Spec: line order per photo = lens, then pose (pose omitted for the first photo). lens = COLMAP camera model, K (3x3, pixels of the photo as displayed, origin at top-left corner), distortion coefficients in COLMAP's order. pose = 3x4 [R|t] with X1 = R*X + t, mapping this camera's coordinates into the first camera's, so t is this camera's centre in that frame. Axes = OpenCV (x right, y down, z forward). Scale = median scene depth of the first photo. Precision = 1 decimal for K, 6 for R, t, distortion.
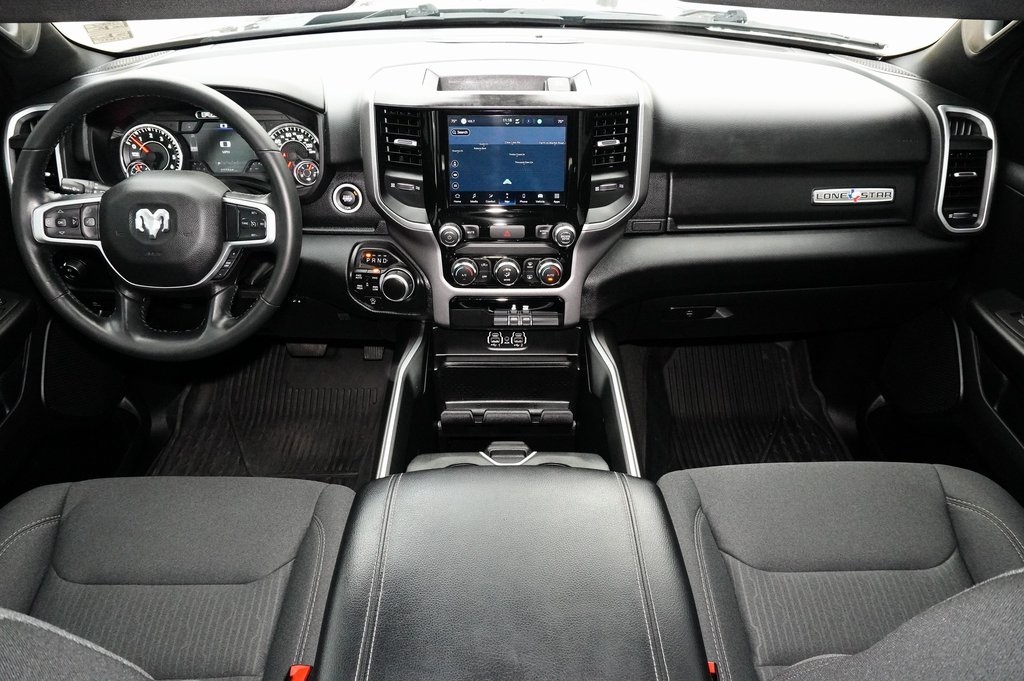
lens RADIAL K [[678.6, 0, 508.7], [0, 678.6, 333.7], [0, 0, 1]] dist [-0.043720, 0.021013]
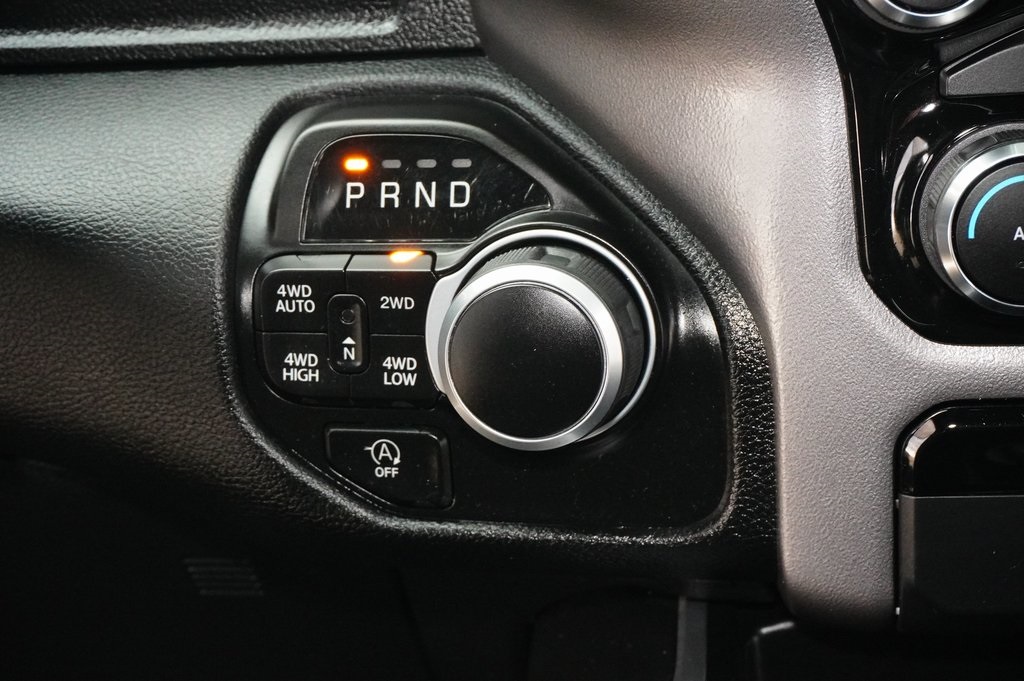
lens RADIAL K [[1935.3, 0, 510.7], [0, 1935.3, 340.5], [0, 0, 1]] dist [-0.079939, 0.000000]
pose [[0.990497, -0.032096, -0.133738, -0.114719], [0.008360, 0.984642, -0.174387, 0.003026], [0.137281, 0.171612, 0.975553, 0.582723]]
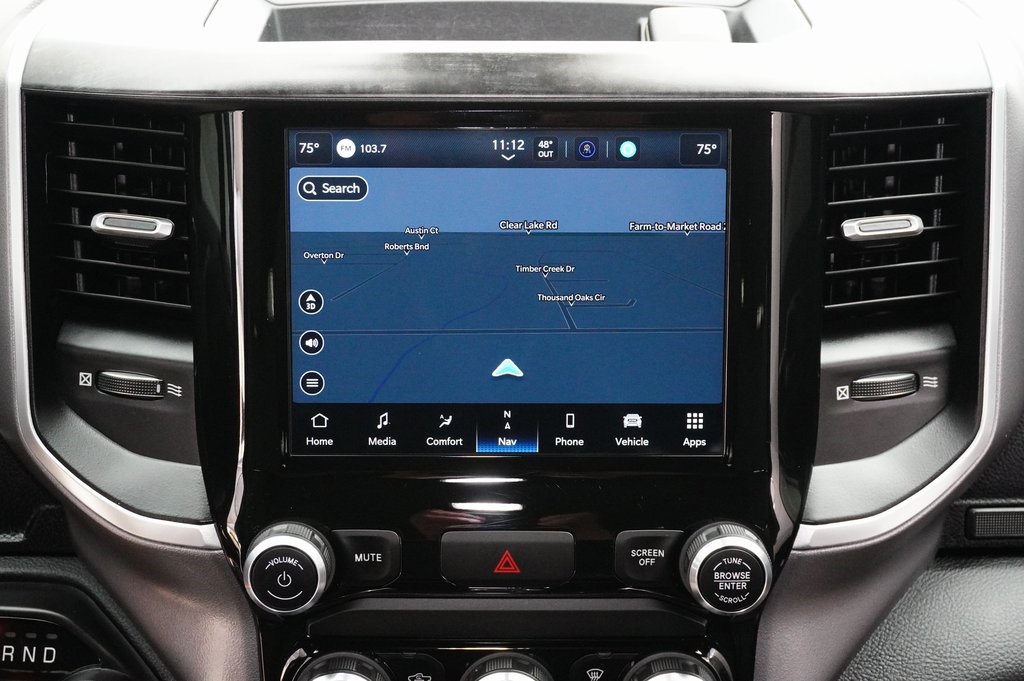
lens RADIAL K [[1671.0, 0, 506.5], [0, 1671.0, 335.4], [0, 0, 1]] dist [0.026271, 0.000000]
pose [[0.999965, 0.000921, -0.008325, 0.002738], [-0.002744, 0.975096, -0.221766, -0.085533], [0.007913, 0.221781, 0.975064, 0.333683]]
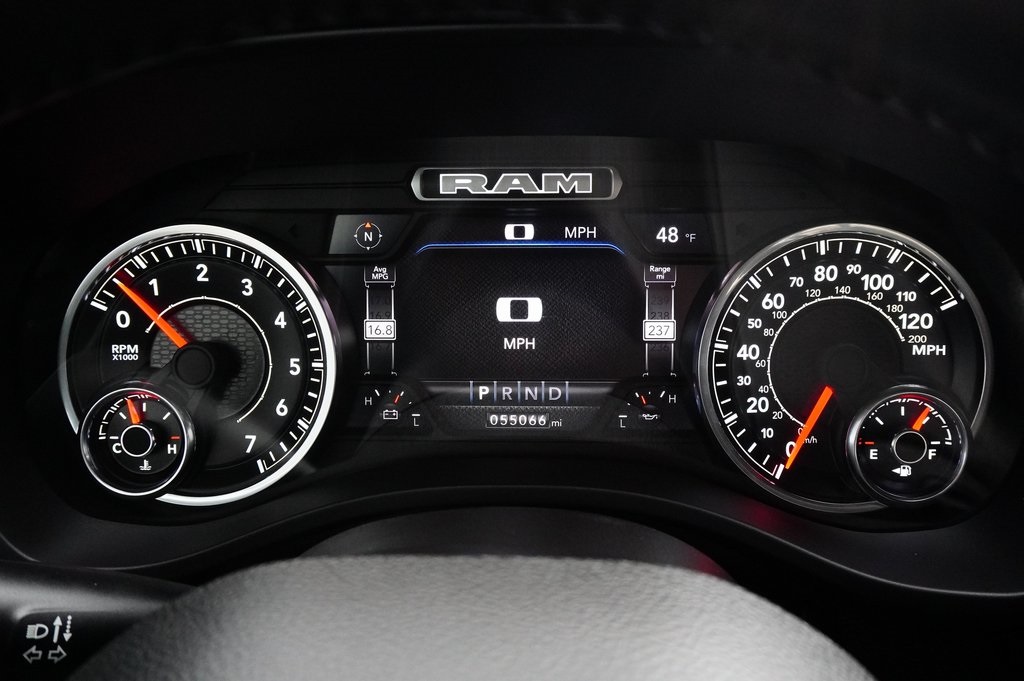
lens RADIAL K [[1063.1, 0, 519.3], [0, 1063.1, 318.1], [0, 0, 1]] dist [-0.008435, 0.000000]
pose [[0.998048, -0.000222, -0.062446, -0.425845], [-0.012199, 0.980034, -0.198457, -0.222216], [0.061244, 0.198831, 0.978118, 0.693613]]
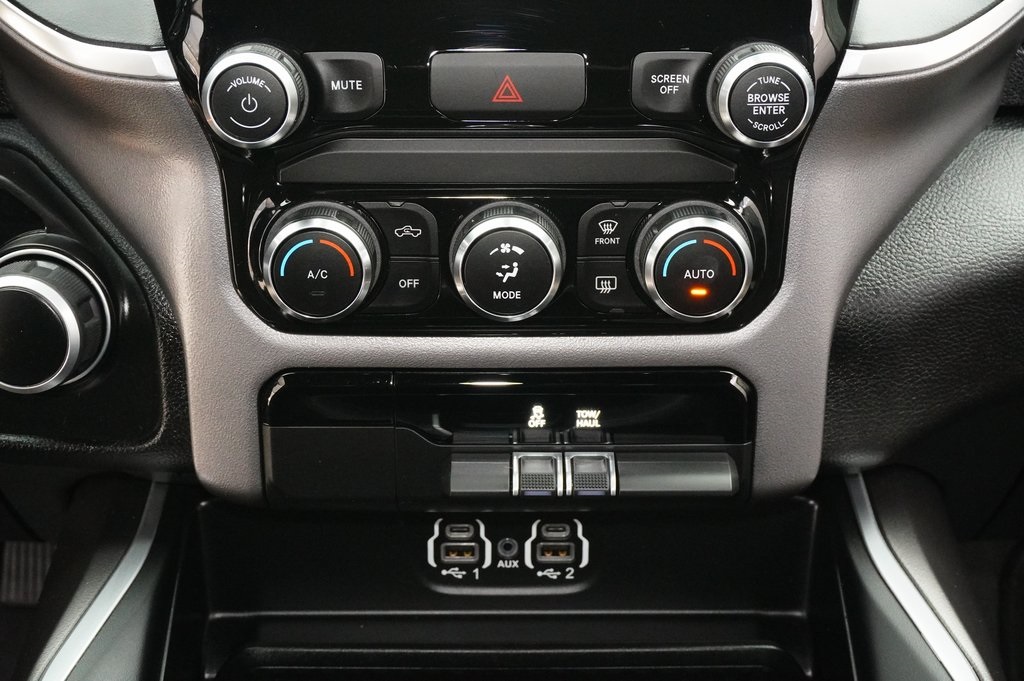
lens RADIAL K [[1728.8, 0, 506.1], [0, 1728.8, 319.7], [0, 0, 1]] dist [0.040173, 0.000000]
pose [[0.999976, -0.001817, -0.006723, 0.001054], [0.001151, 0.995213, -0.097718, -0.014210], [0.006869, 0.097708, 0.995191, 0.411458]]
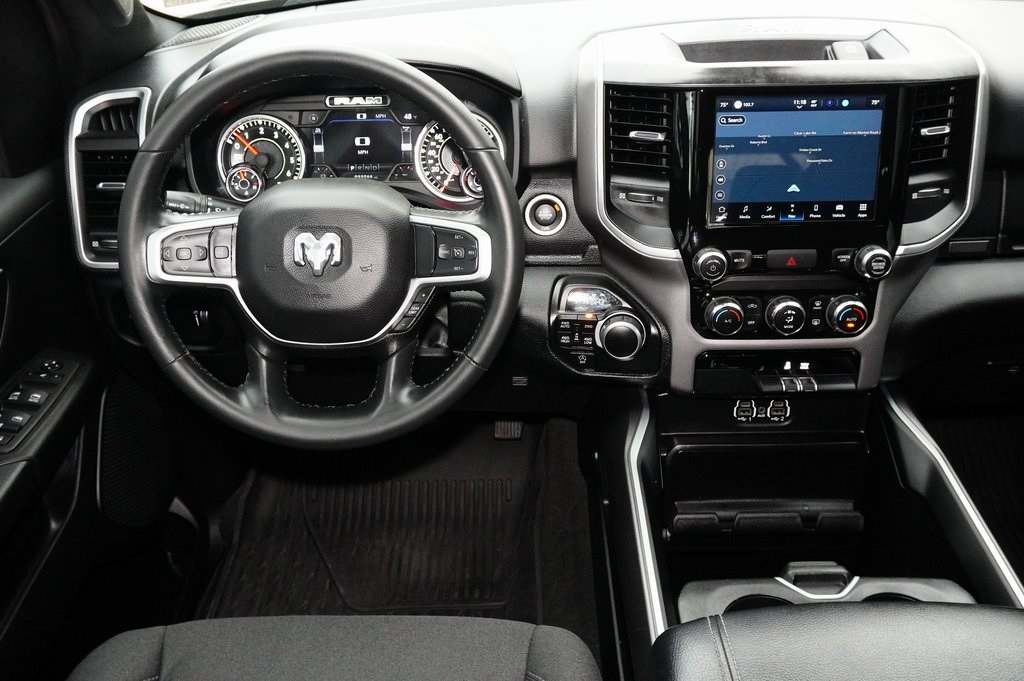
lens RADIAL K [[928.8, 0, 512.4], [0, 928.8, 335.8], [0, 0, 1]] dist [-0.019790, 0.033979]
pose [[0.999451, -0.012661, -0.030633, -0.250087], [0.010716, 0.997965, -0.062856, -0.012538], [0.031366, 0.062493, 0.997552, 0.034174]]
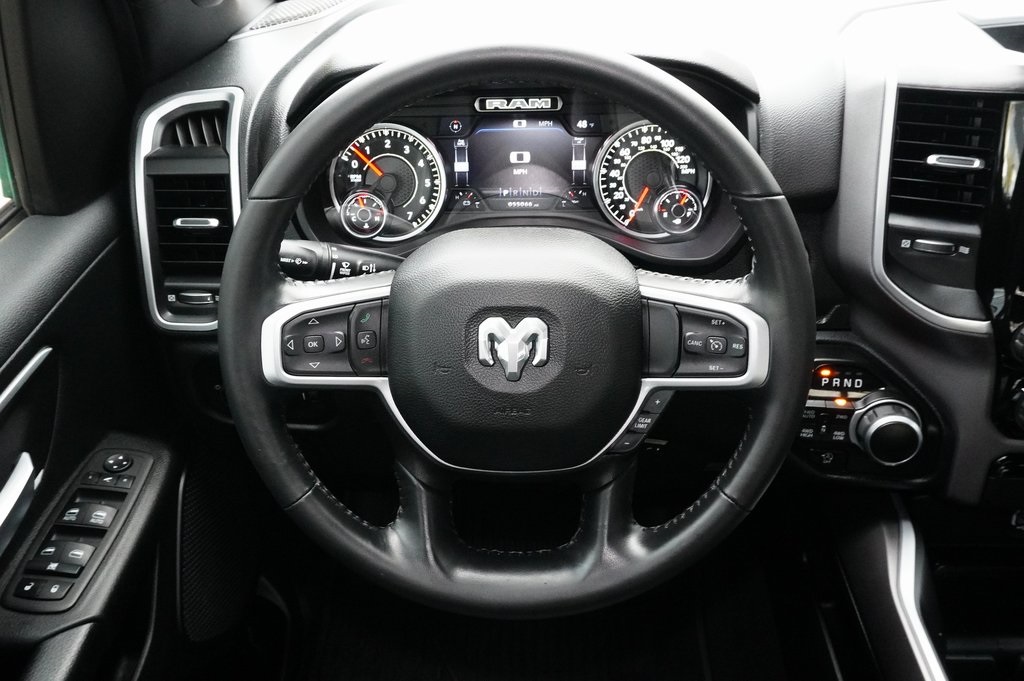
lens RADIAL K [[895.5, 0, 511.4], [0, 895.5, 336.3], [0, 0, 1]] dist [-0.018755, 0.023797]
pose [[0.998654, -0.007220, -0.051366, -0.419008], [0.006501, 0.999879, -0.014136, -0.137509], [0.051462, 0.013783, 0.998580, 0.305804]]
